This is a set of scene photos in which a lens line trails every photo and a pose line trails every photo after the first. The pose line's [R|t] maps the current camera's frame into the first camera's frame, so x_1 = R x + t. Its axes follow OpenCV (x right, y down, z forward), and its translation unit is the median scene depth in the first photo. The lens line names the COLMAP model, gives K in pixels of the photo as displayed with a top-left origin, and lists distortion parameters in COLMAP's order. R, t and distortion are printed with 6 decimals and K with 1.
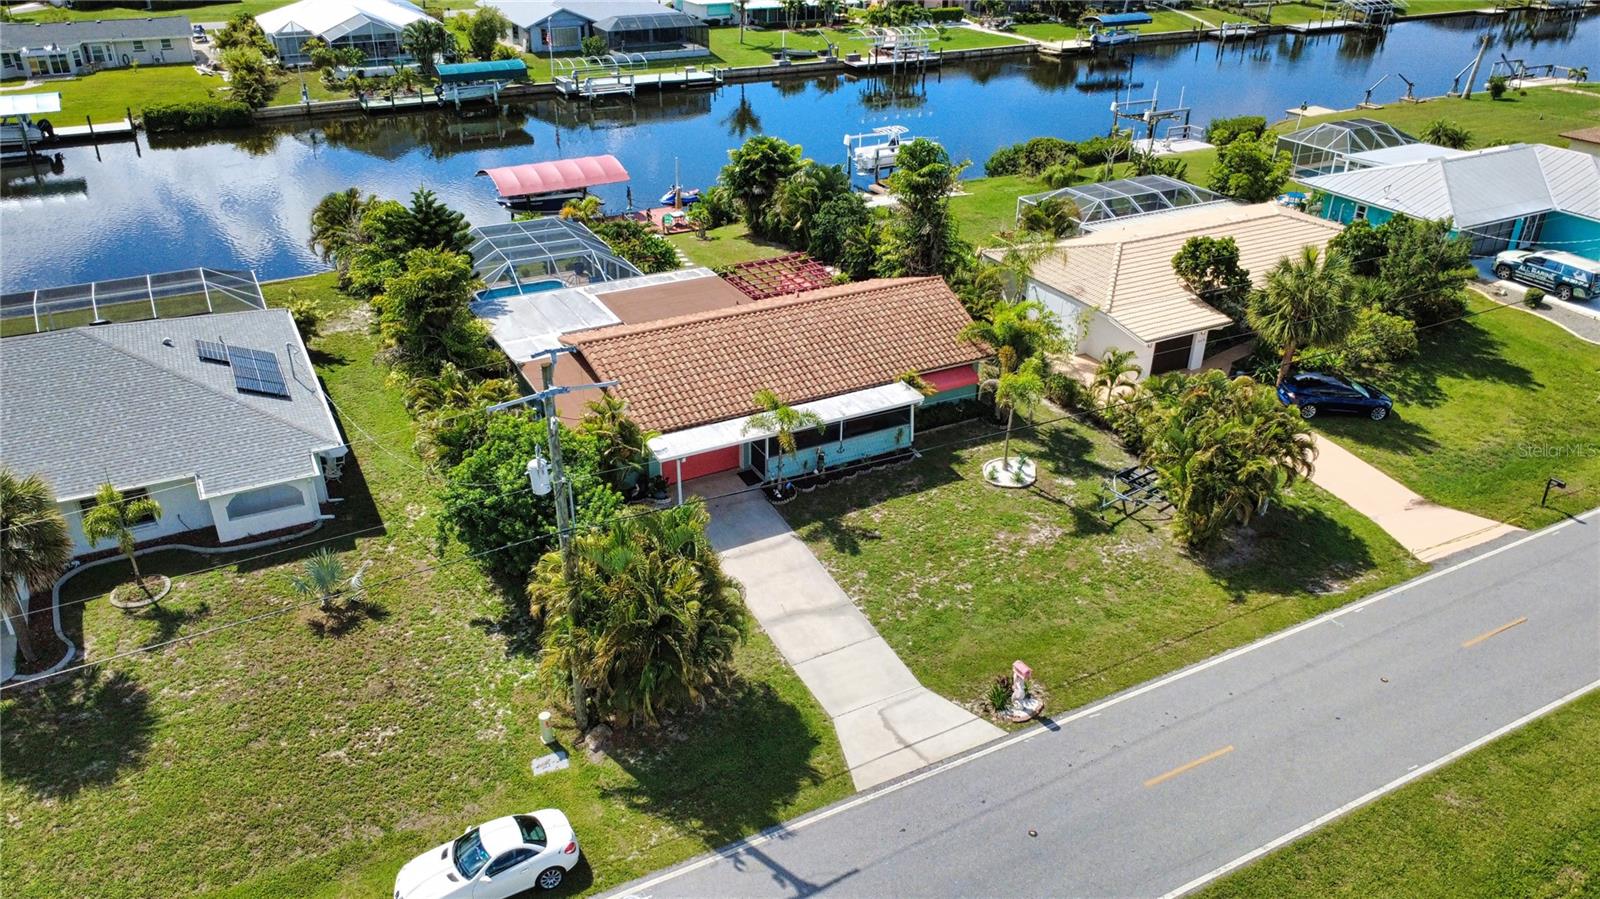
lens RADIAL K [[1163.1, 0, 799.0], [0, 1163.1, 451.3], [0, 0, 1]] dist [-0.004171, 0.002104]
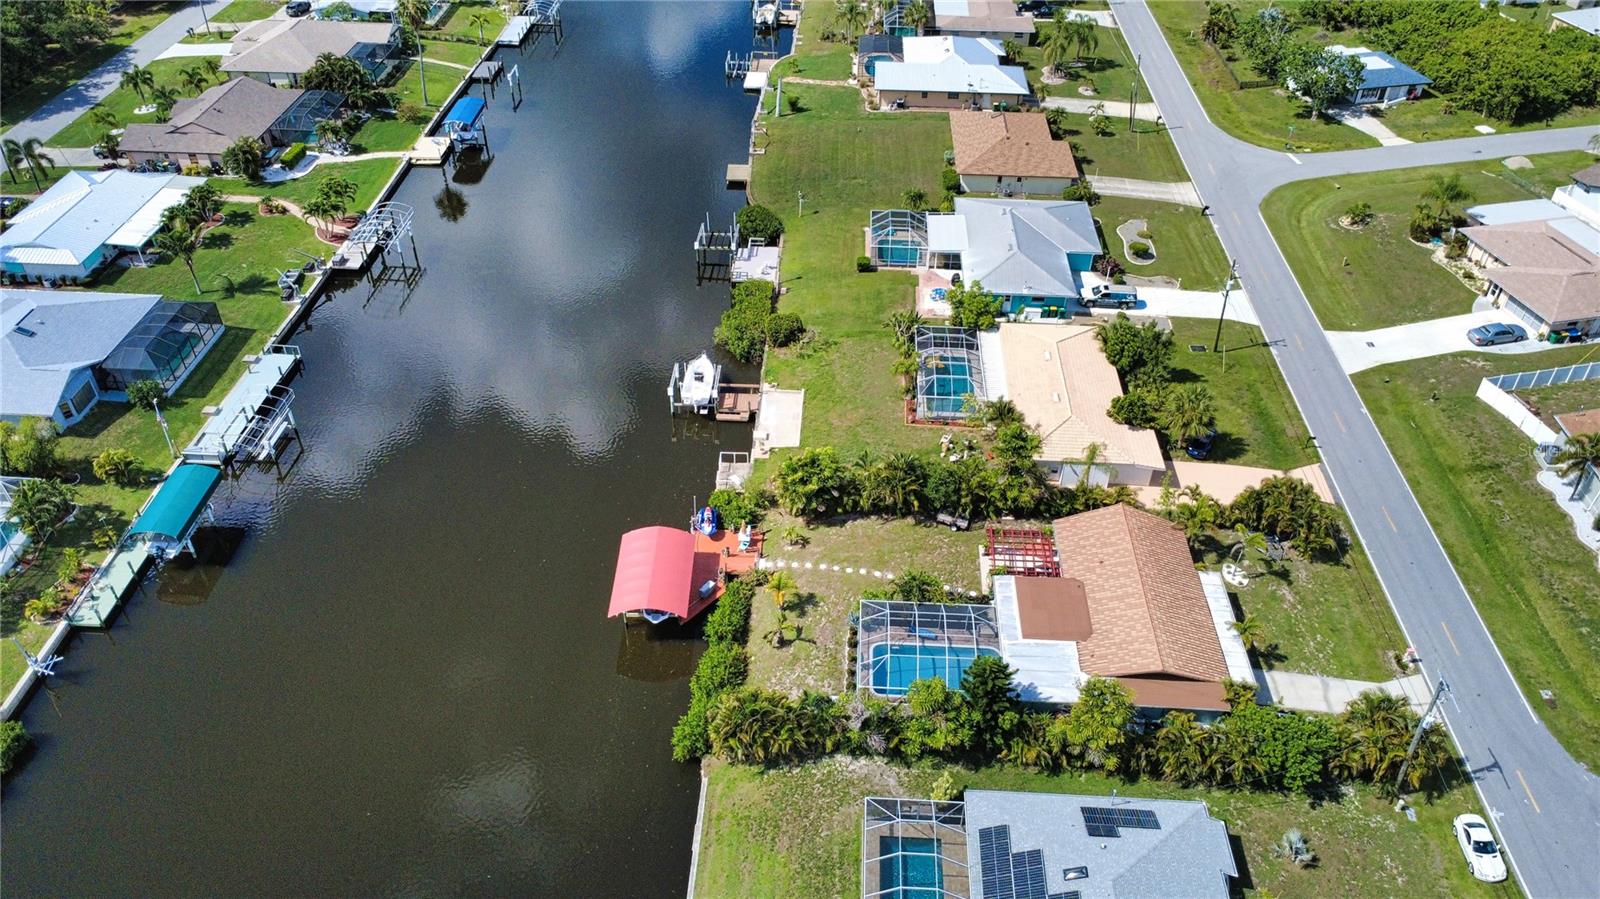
lens RADIAL K [[1163.1, 0, 799.5], [0, 1163.1, 446.9], [0, 0, 1]] dist [-0.004171, 0.002104]
pose [[0.515953, -0.532726, 0.670817, -1.498847], [0.400661, 0.842240, 0.360696, -1.249136], [-0.757141, 0.082668, 0.647999, 0.276176]]
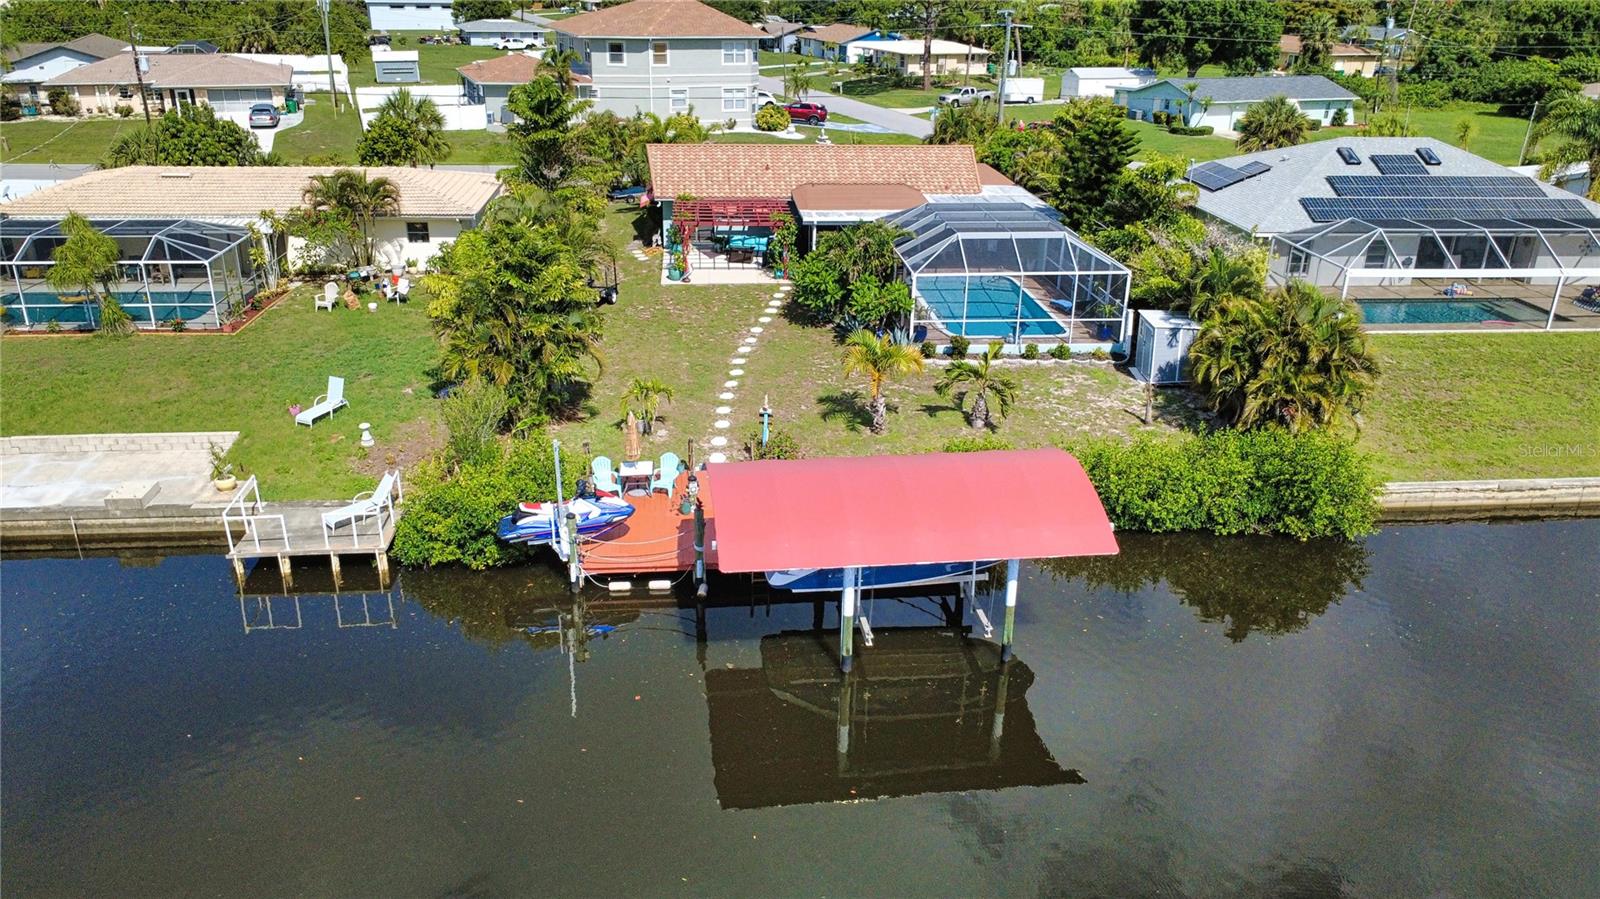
lens RADIAL K [[1163.1, 0, 803.6], [0, 1163.1, 442.6], [0, 0, 1]] dist [-0.004171, 0.002104]
pose [[-0.923159, -0.165447, 0.346993, -0.546885], [0.162485, 0.650113, 0.742261, -0.929433], [-0.348389, 0.741606, -0.573276, 2.176383]]
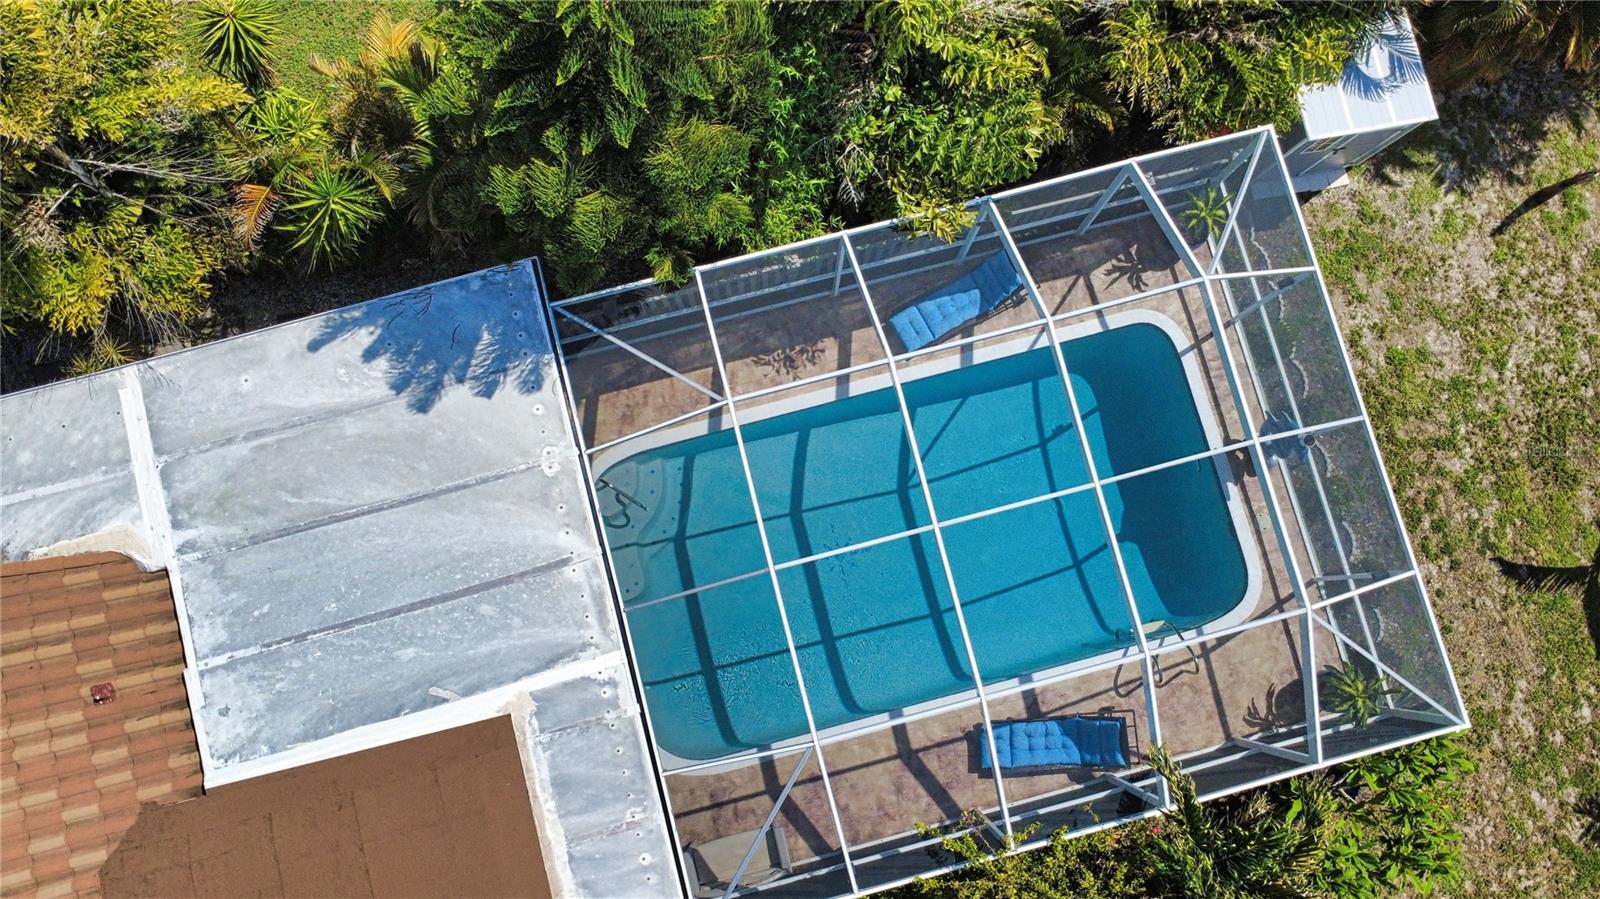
lens RADIAL K [[1163.1, 0, 800.2], [0, 1163.1, 450.6], [0, 0, 1]] dist [-0.004171, 0.002104]
pose [[-0.231723, 0.961112, -0.150225, -0.253887], [-0.473897, 0.023333, 0.880271, -0.491128], [0.849545, 0.275170, 0.450061, 1.151947]]
